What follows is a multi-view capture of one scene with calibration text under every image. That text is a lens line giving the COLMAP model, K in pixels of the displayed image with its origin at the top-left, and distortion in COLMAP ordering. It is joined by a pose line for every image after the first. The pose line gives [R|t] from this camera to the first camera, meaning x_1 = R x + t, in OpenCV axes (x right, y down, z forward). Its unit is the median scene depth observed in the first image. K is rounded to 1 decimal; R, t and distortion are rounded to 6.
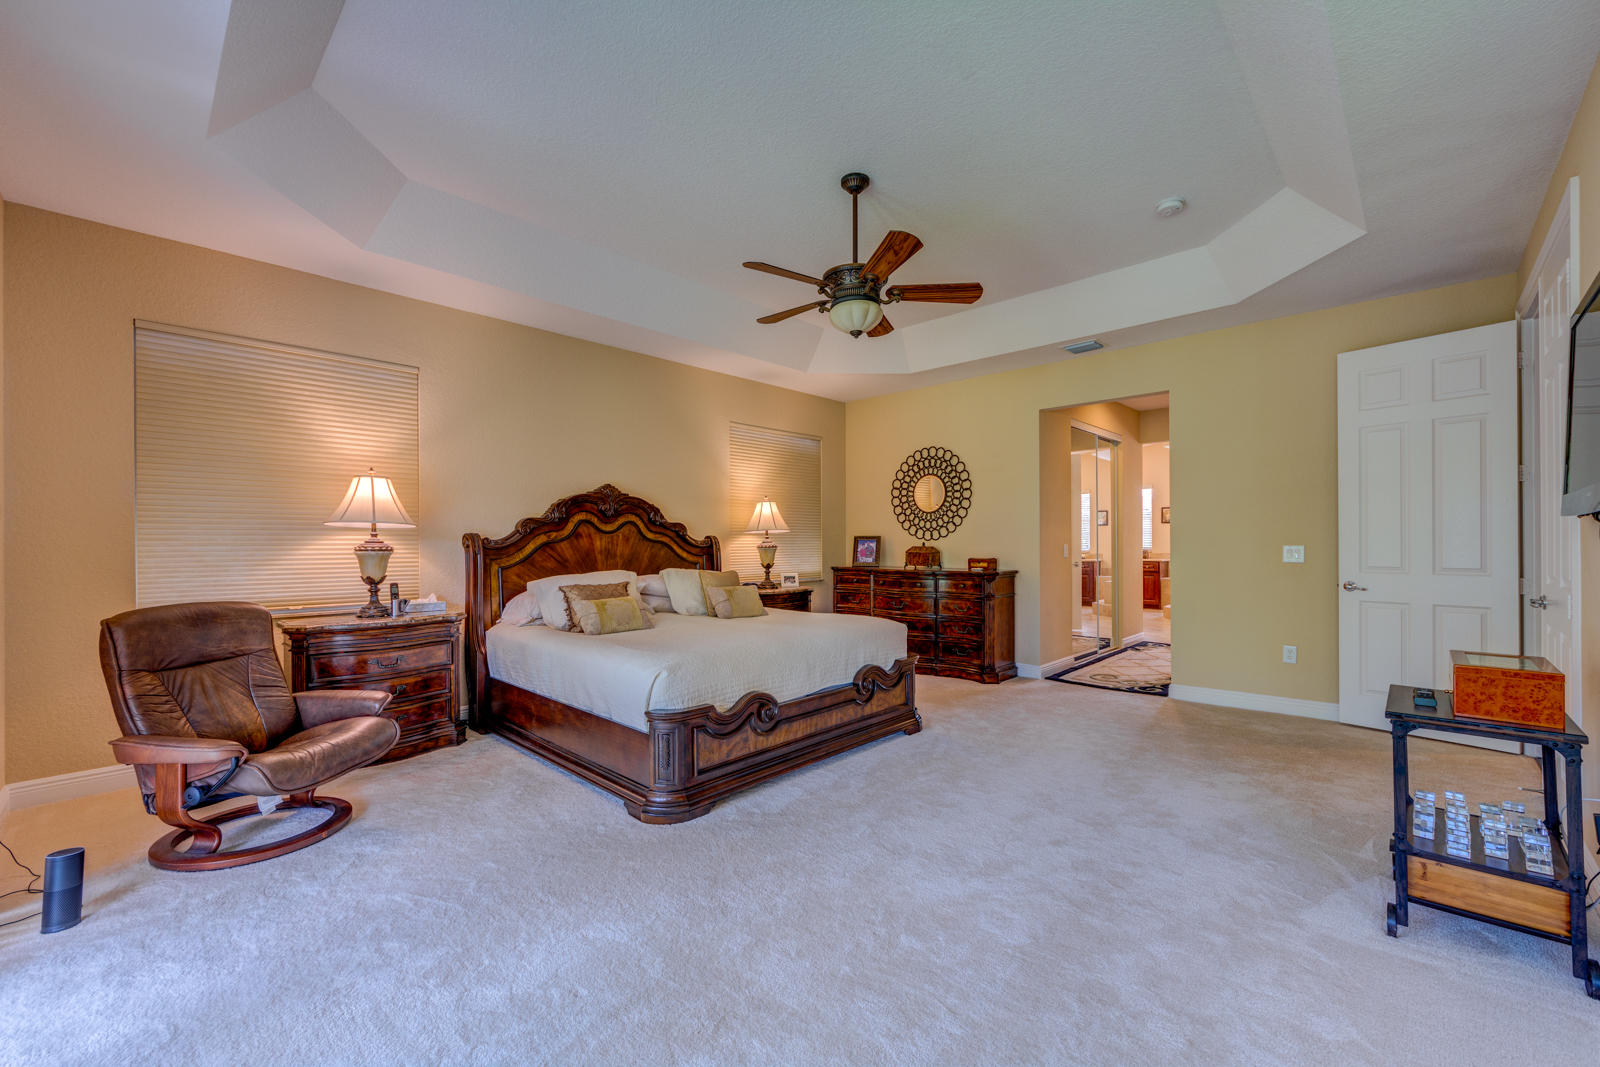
lens RADIAL K [[651.4, 0, 793.7], [0, 651.4, 542.6], [0, 0, 1]] dist [-0.008251, -0.000912]
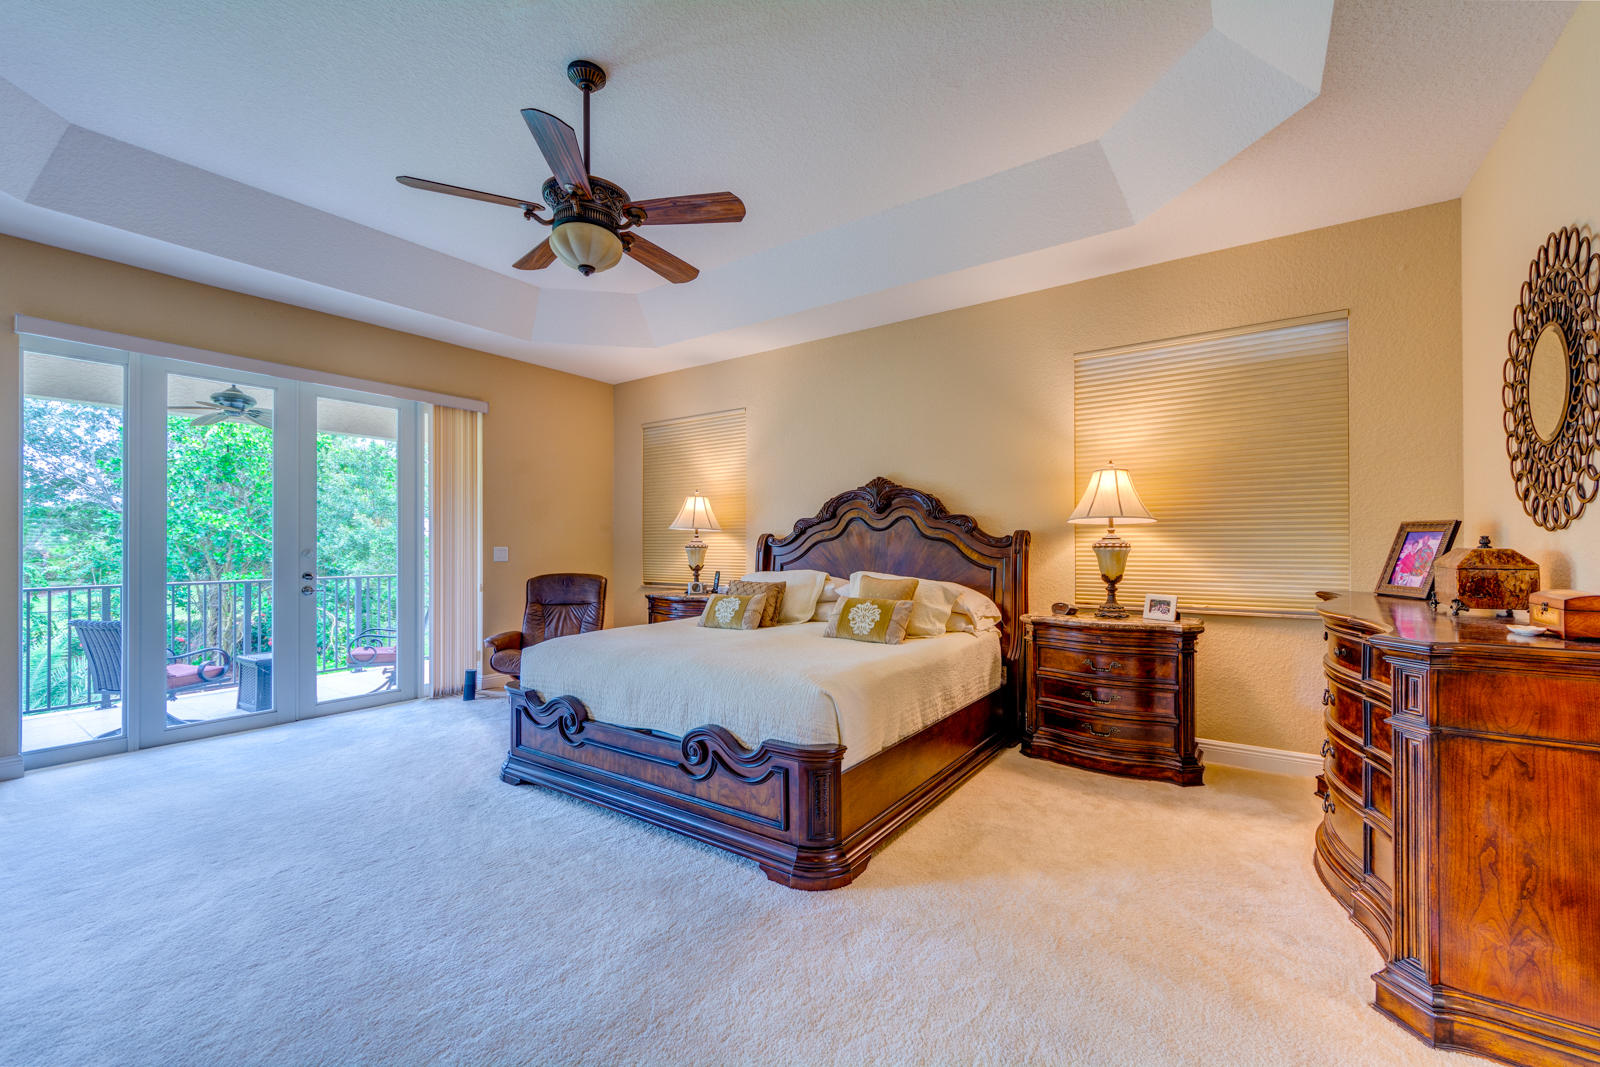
lens RADIAL K [[651.4, 0, 794.4], [0, 651.4, 537.9], [0, 0, 1]] dist [-0.008251, -0.000912]
pose [[0.141018, -0.005877, -0.989990, 0.573291], [0.006159, 0.999968, -0.005059, 0.000030], [0.989988, -0.005384, 0.141050, 0.717790]]
